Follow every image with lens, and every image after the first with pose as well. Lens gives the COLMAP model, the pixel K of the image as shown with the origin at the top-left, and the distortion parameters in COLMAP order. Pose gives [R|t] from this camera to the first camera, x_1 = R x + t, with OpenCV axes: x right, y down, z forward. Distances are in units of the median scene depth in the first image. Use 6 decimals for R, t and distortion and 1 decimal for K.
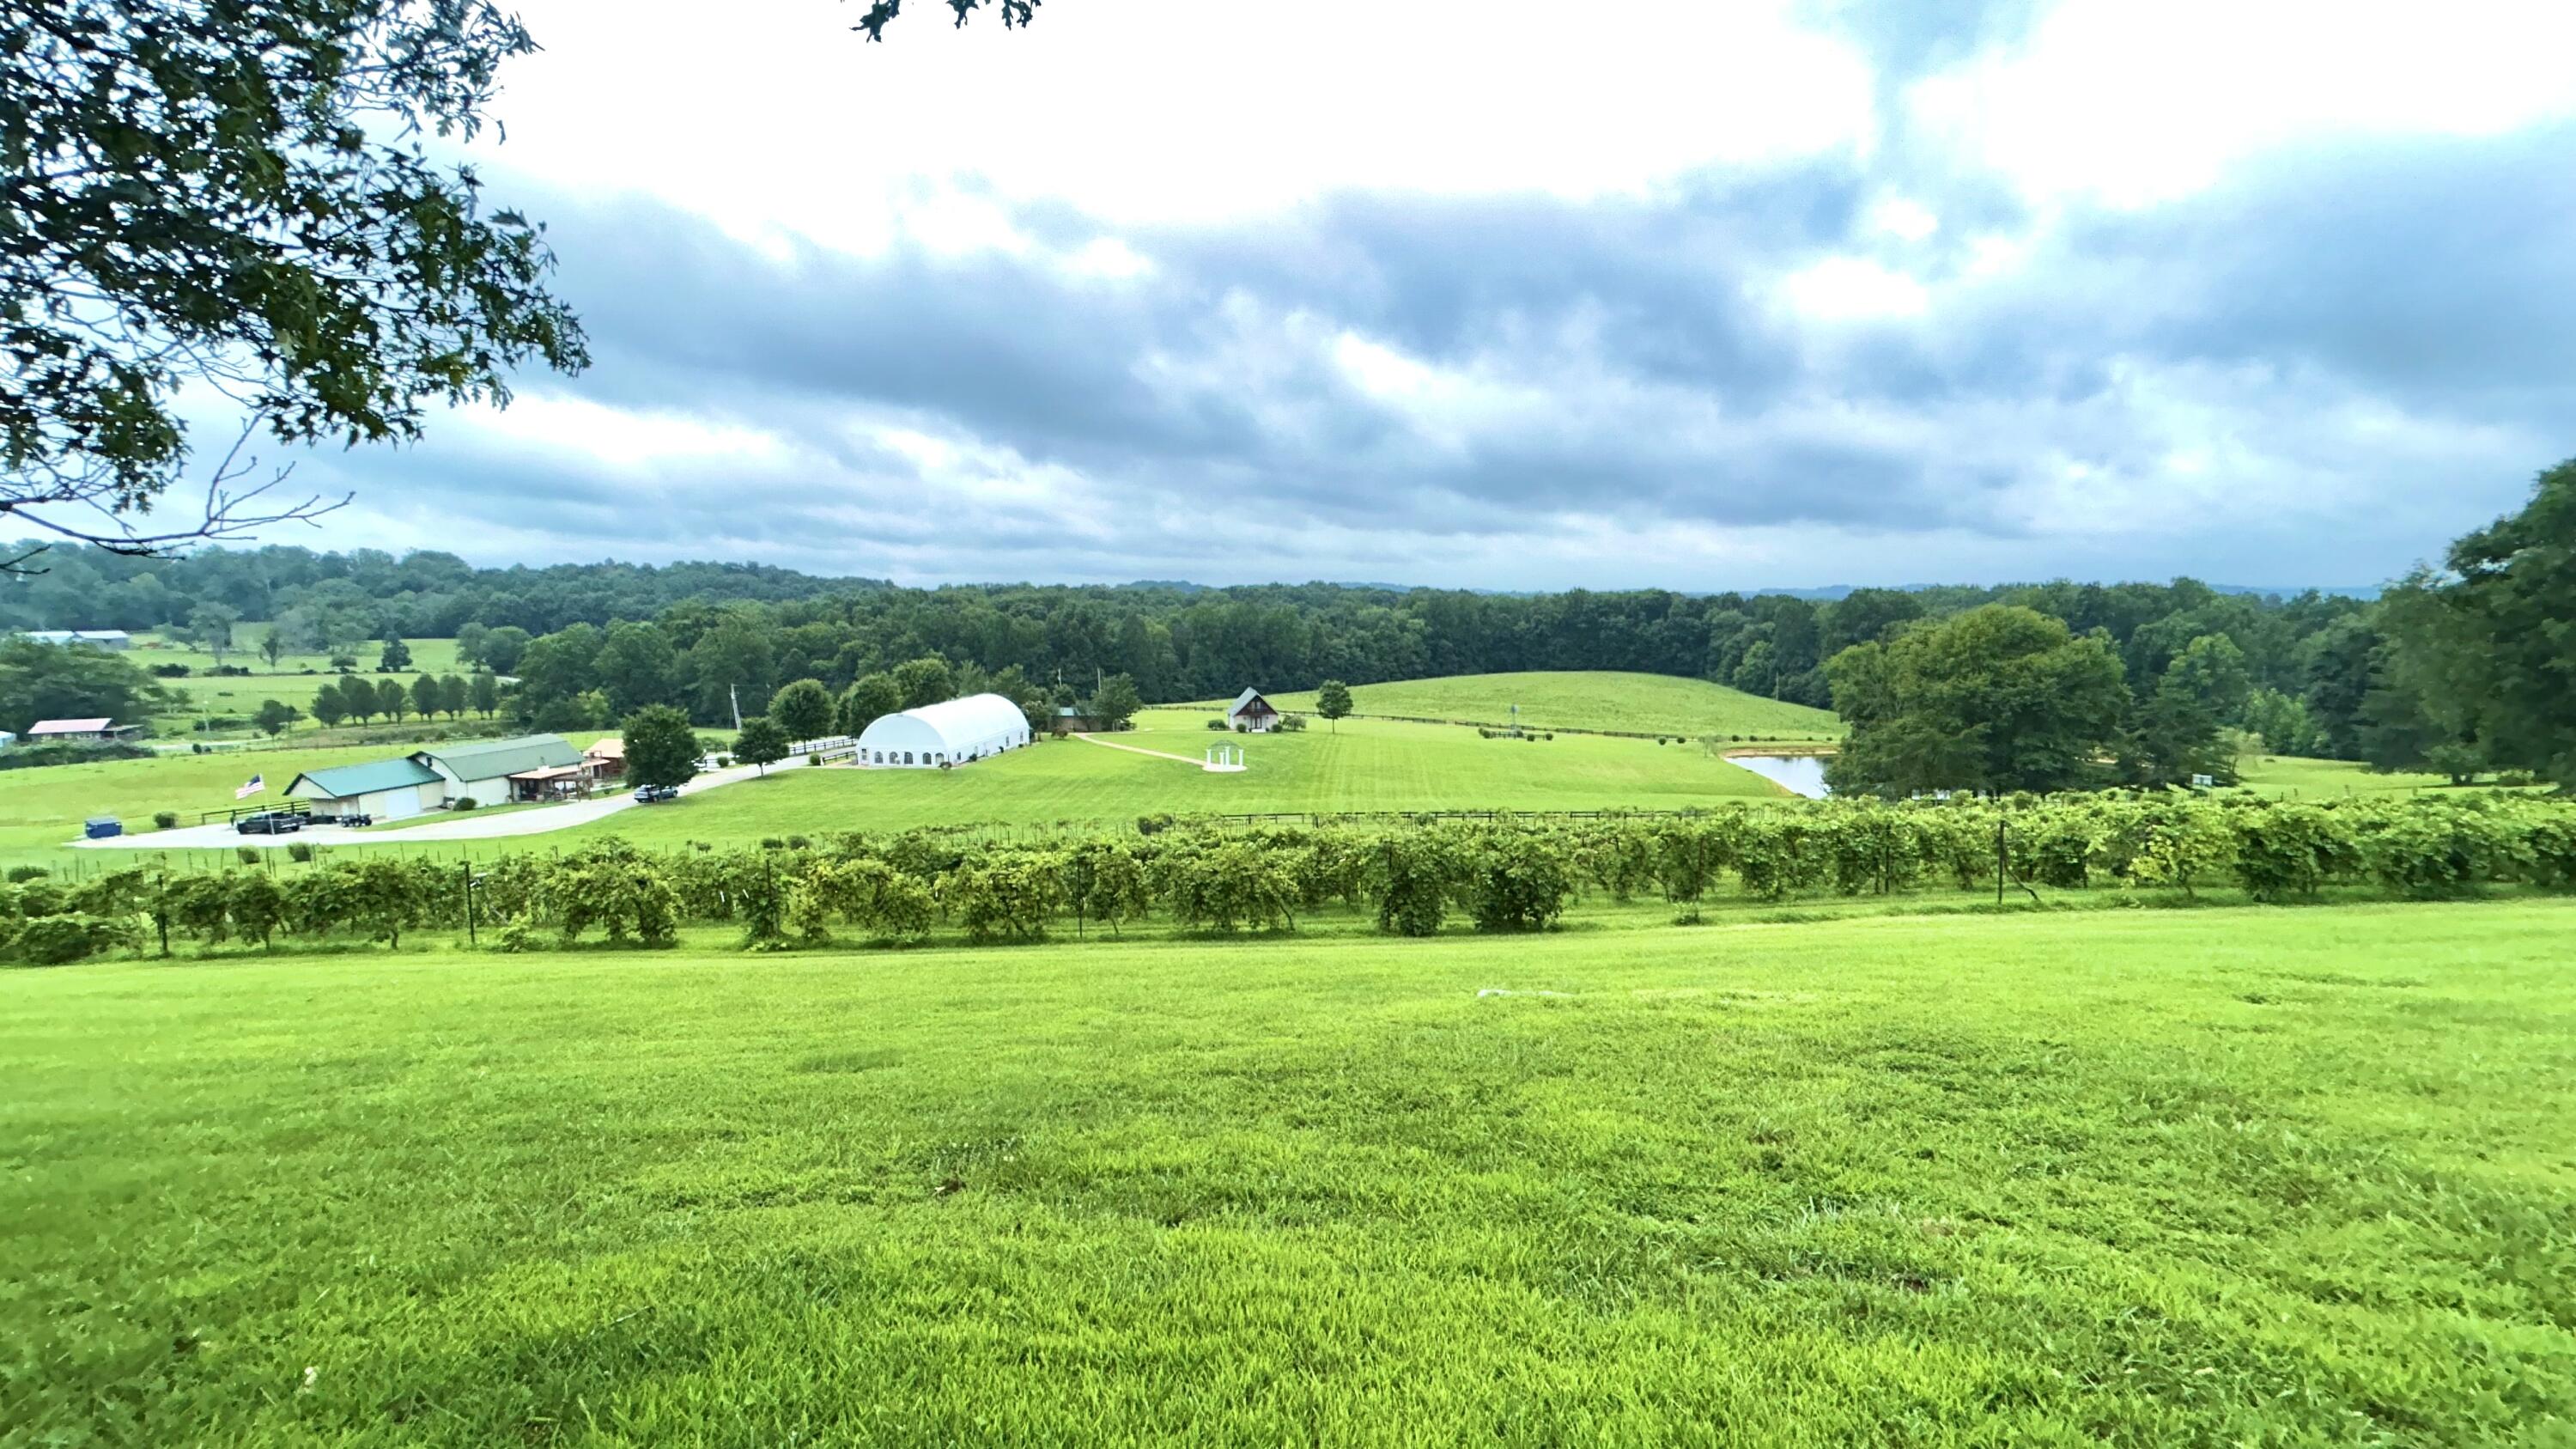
lens RADIAL K [[1041.5, 0, 1284.5], [0, 1041.5, 720.4], [0, 0, 1]] dist [-0.004461, 0.001277]
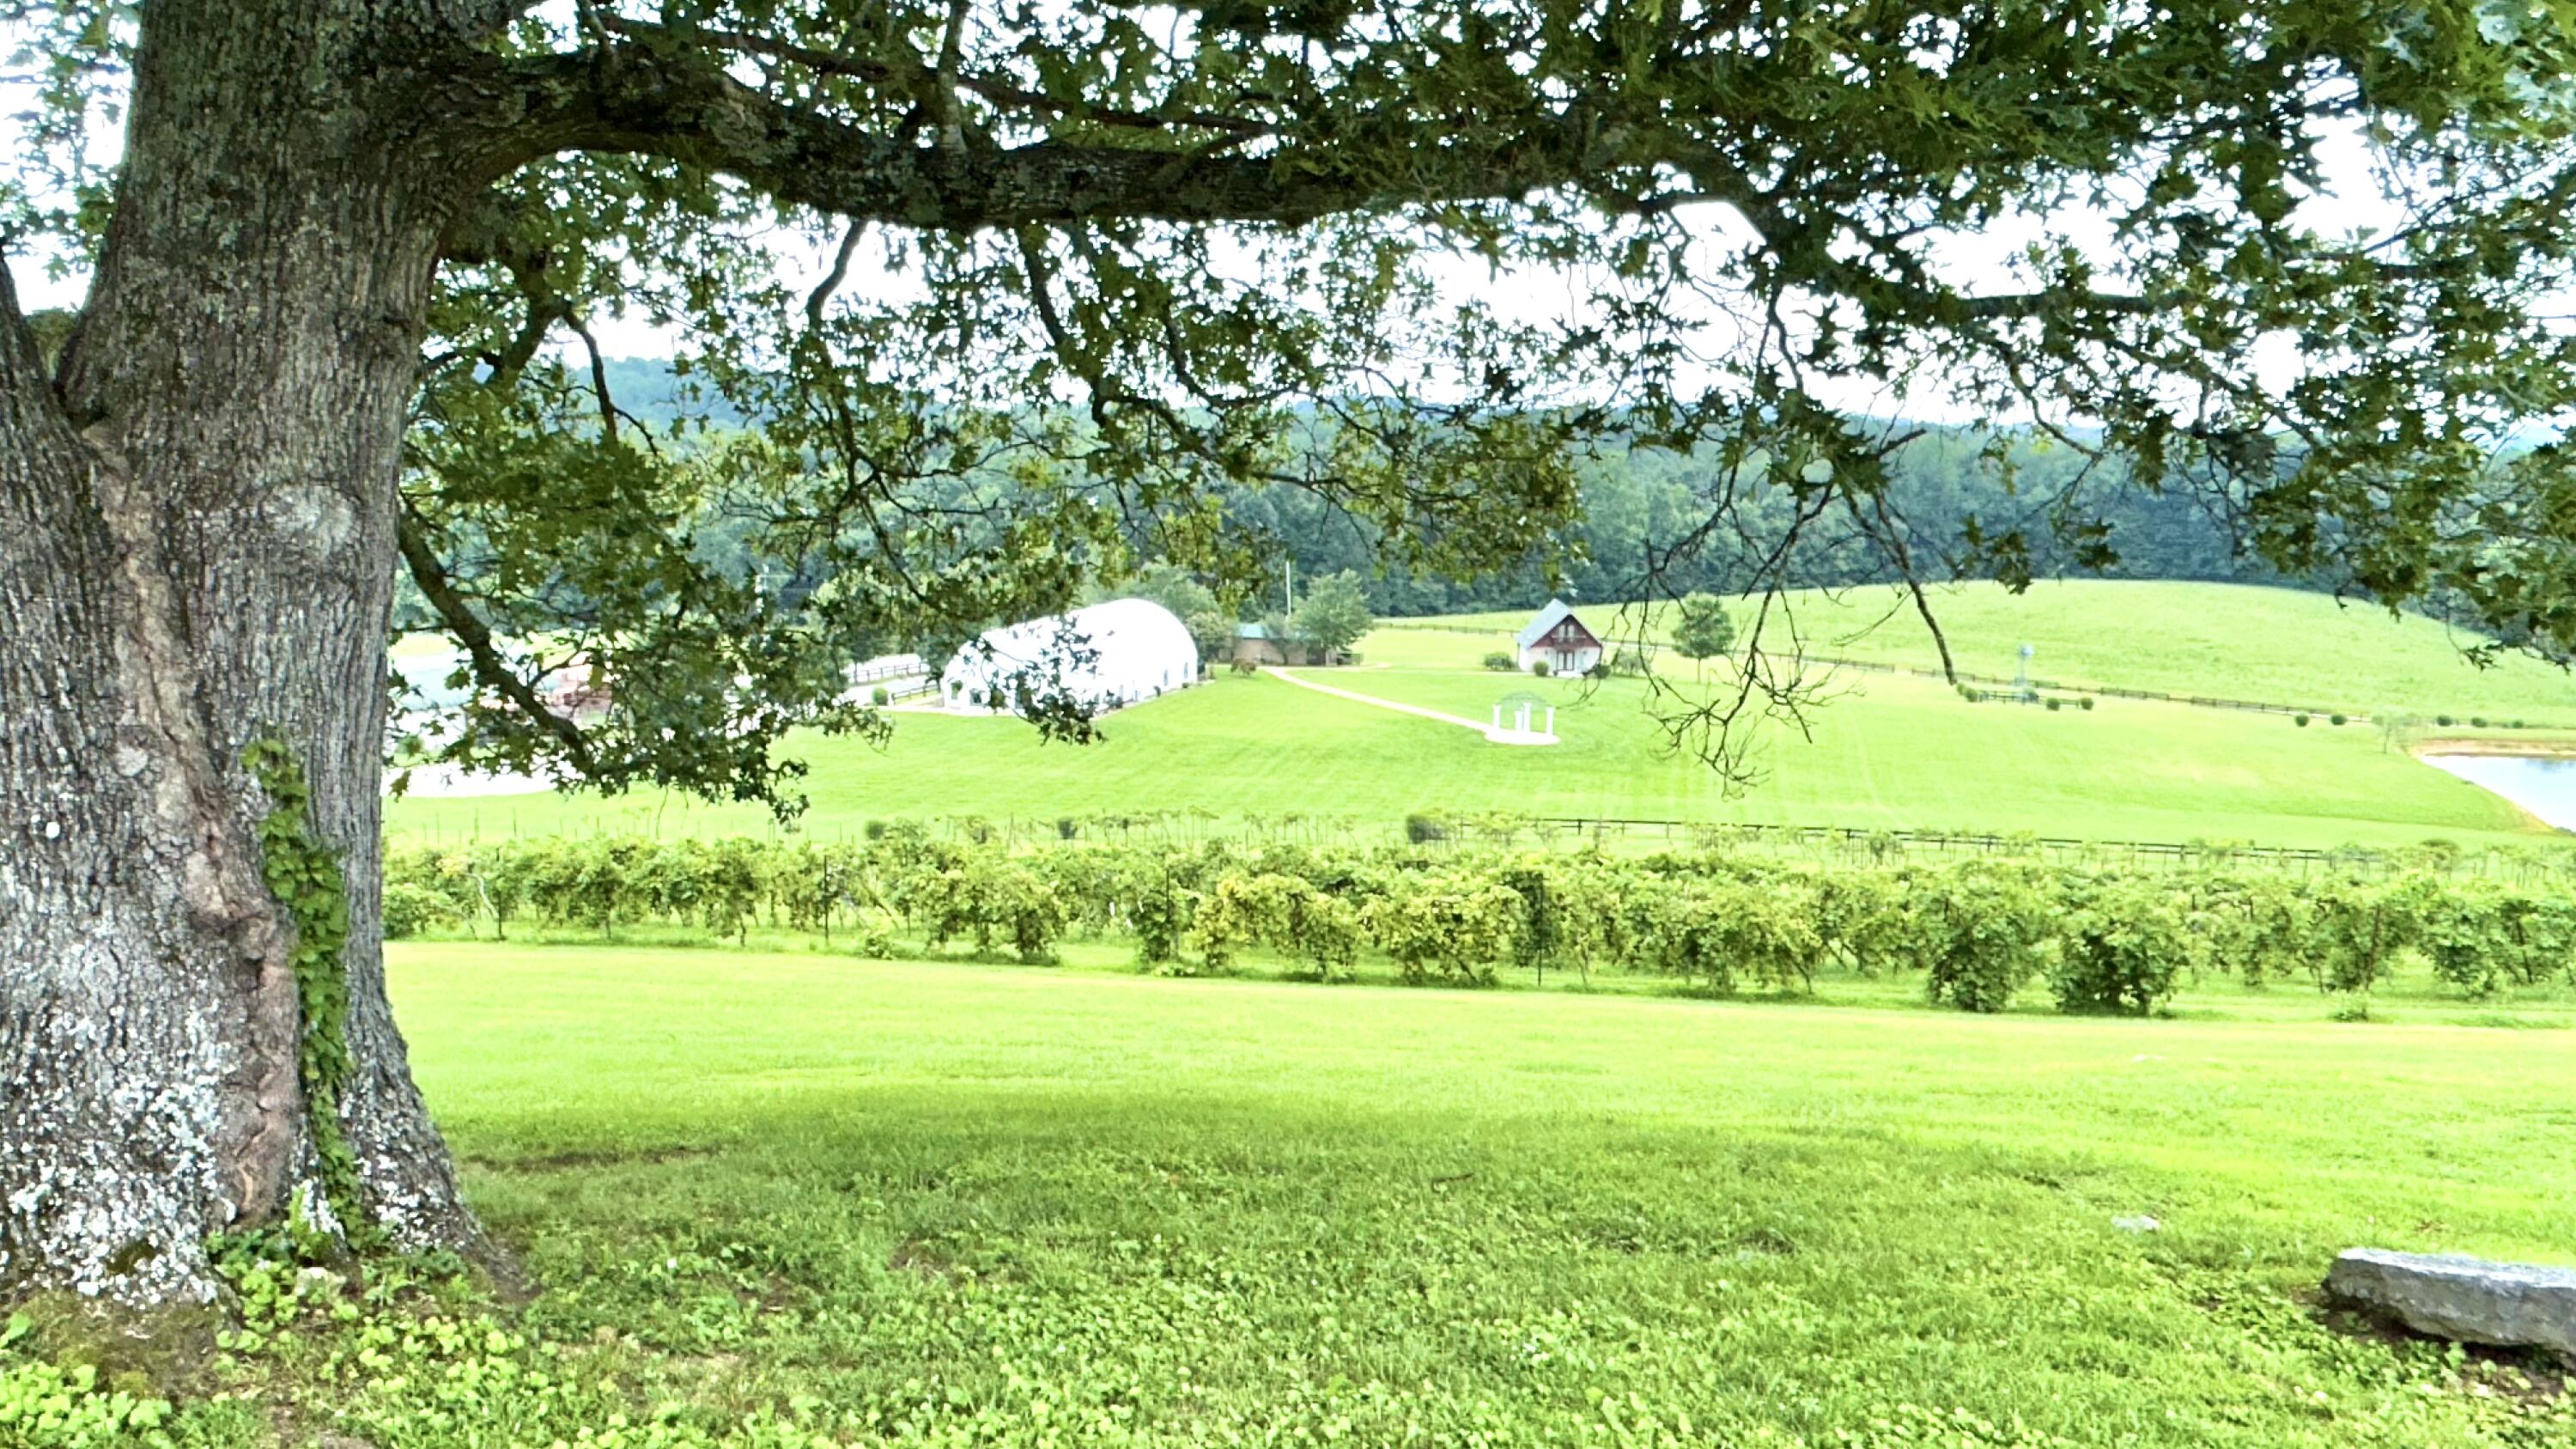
lens RADIAL K [[1817.7, 0, 1268.5], [0, 1817.7, 743.3], [0, 0, 1]] dist [-0.001119, -0.018834]
pose [[0.985166, 0.044462, -0.165743, -0.037809], [-0.034999, 0.997610, 0.059585, -0.011958], [0.167996, -0.052900, 0.984367, -0.088594]]
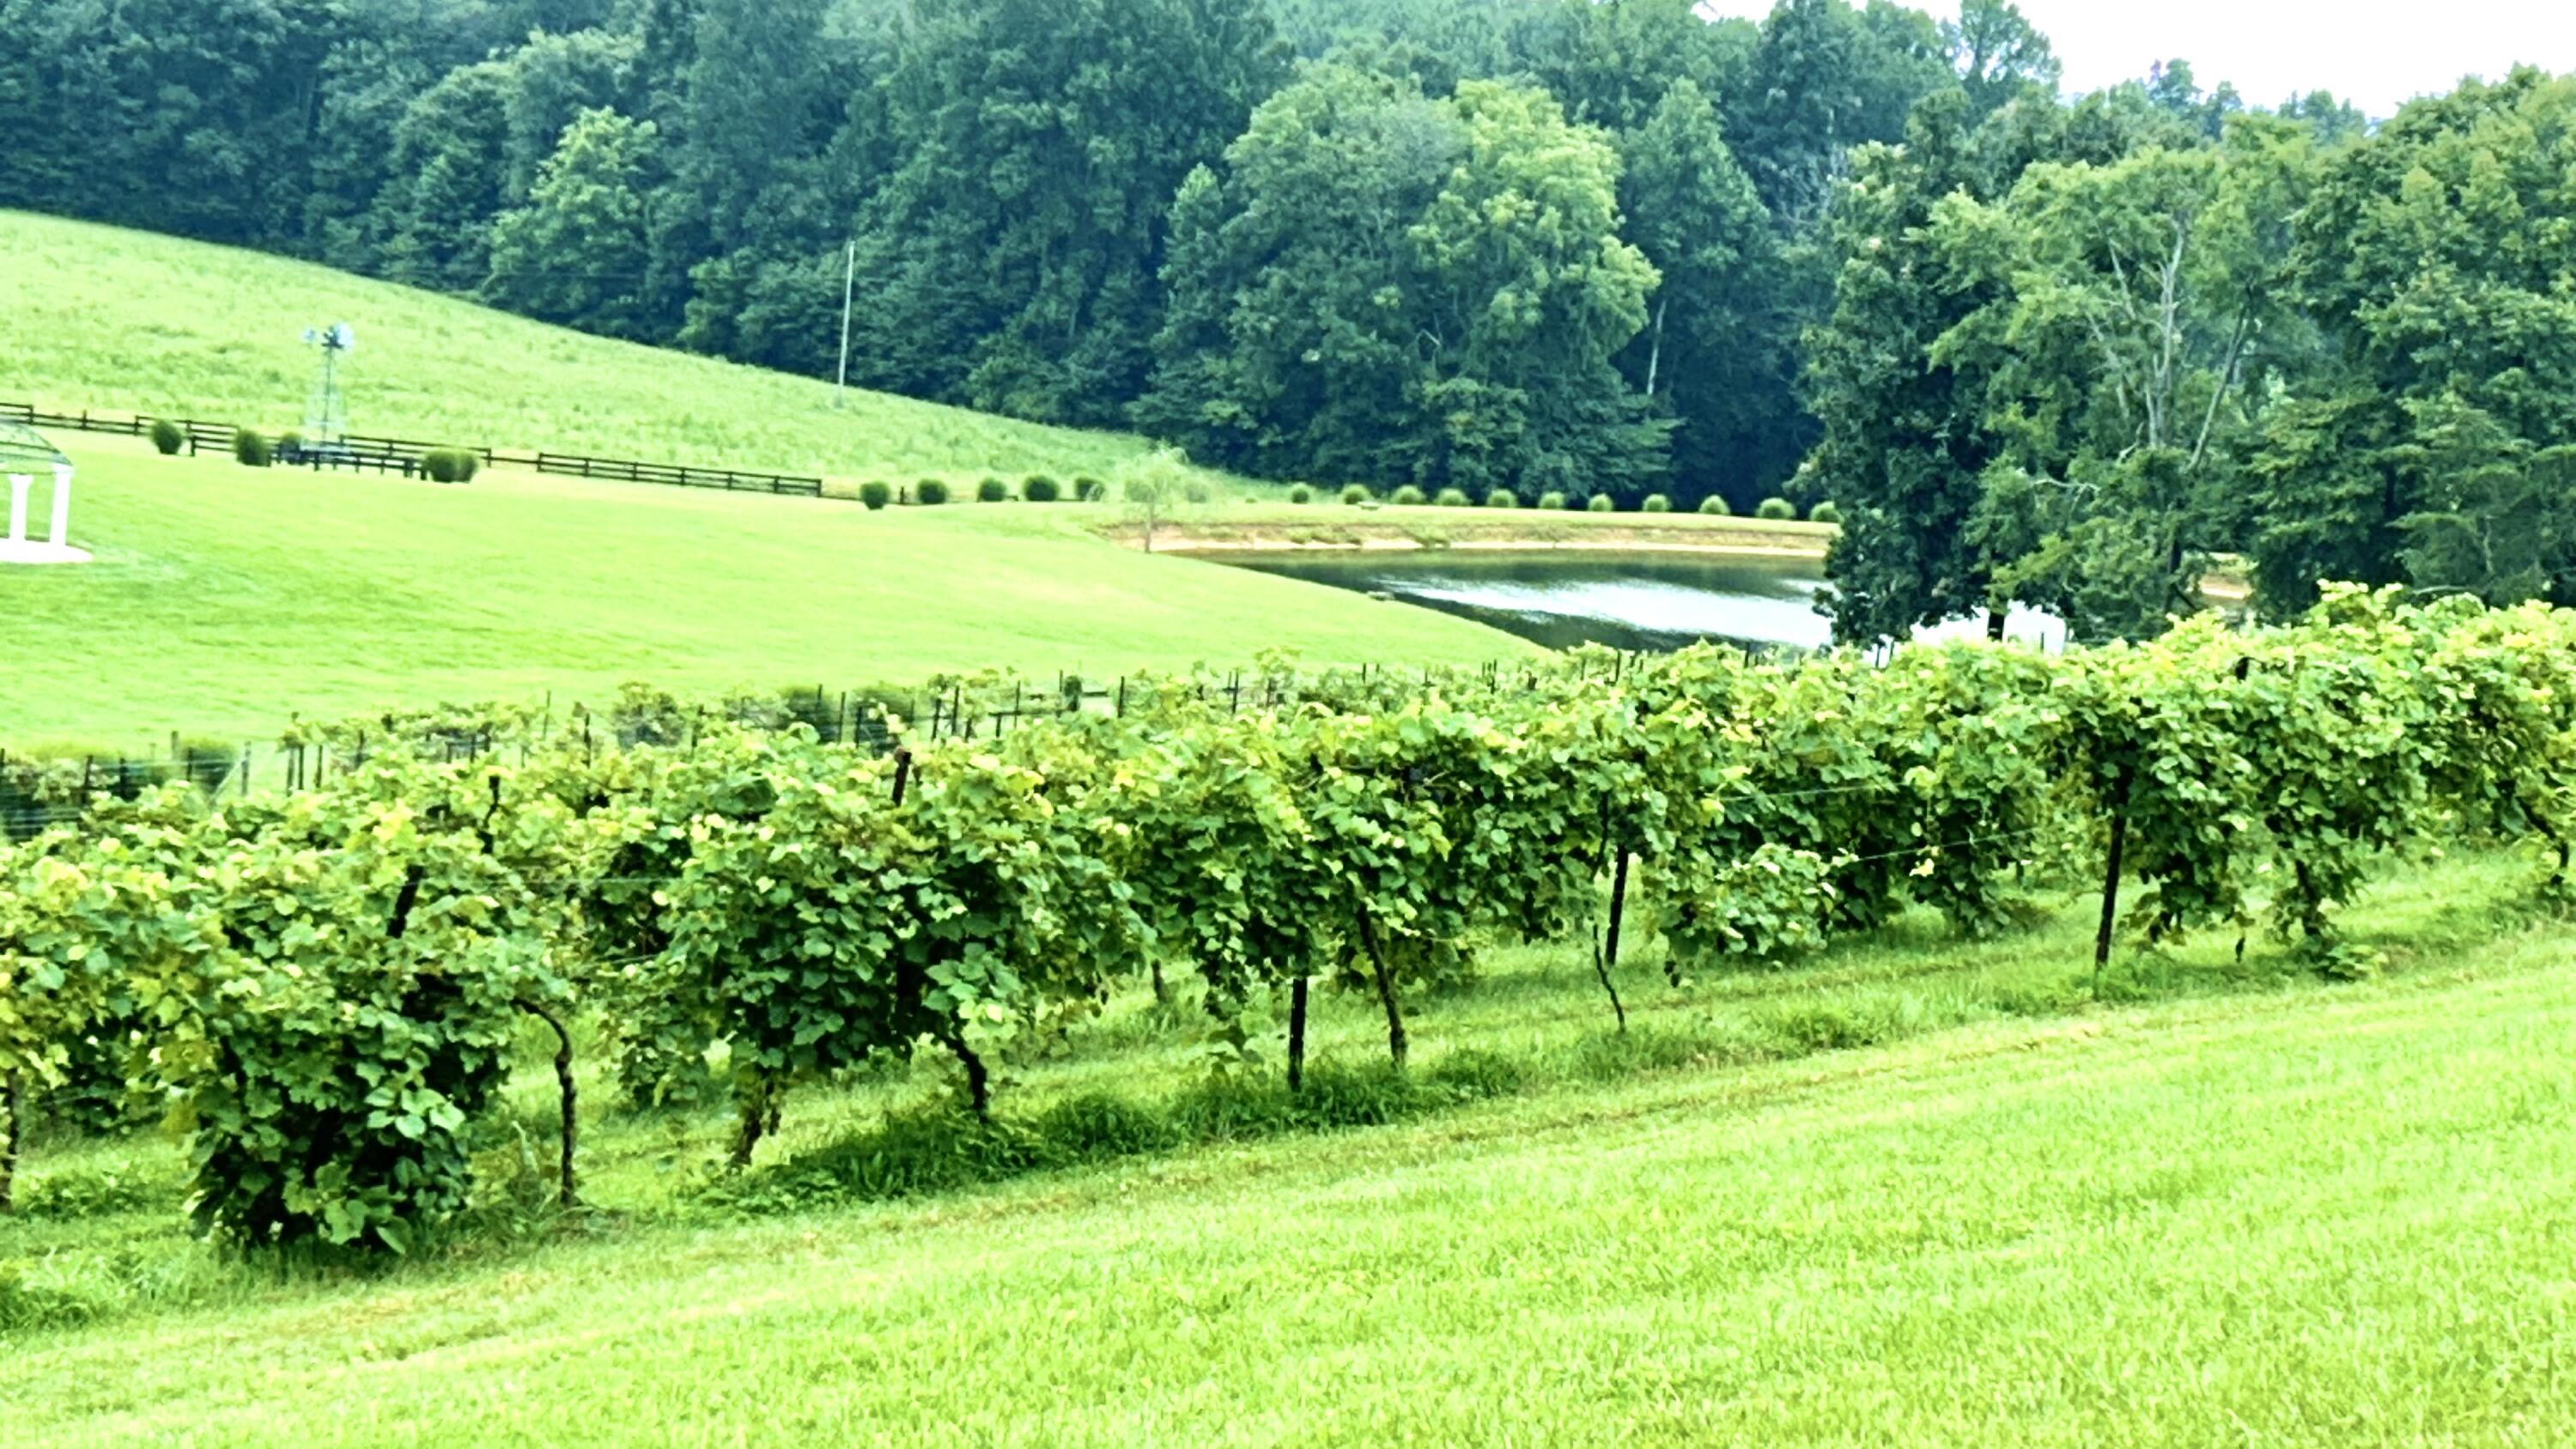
lens RADIAL K [[5160.5, 0, 1274.9], [0, 5160.5, 714.1], [0, 0, 1]] dist [0.128551, 0.000000]
pose [[0.744117, -0.009752, 0.667978, -0.817643], [-0.022643, 0.998951, 0.039808, 0.043707], [-0.667665, -0.044747, 0.743115, 0.018360]]
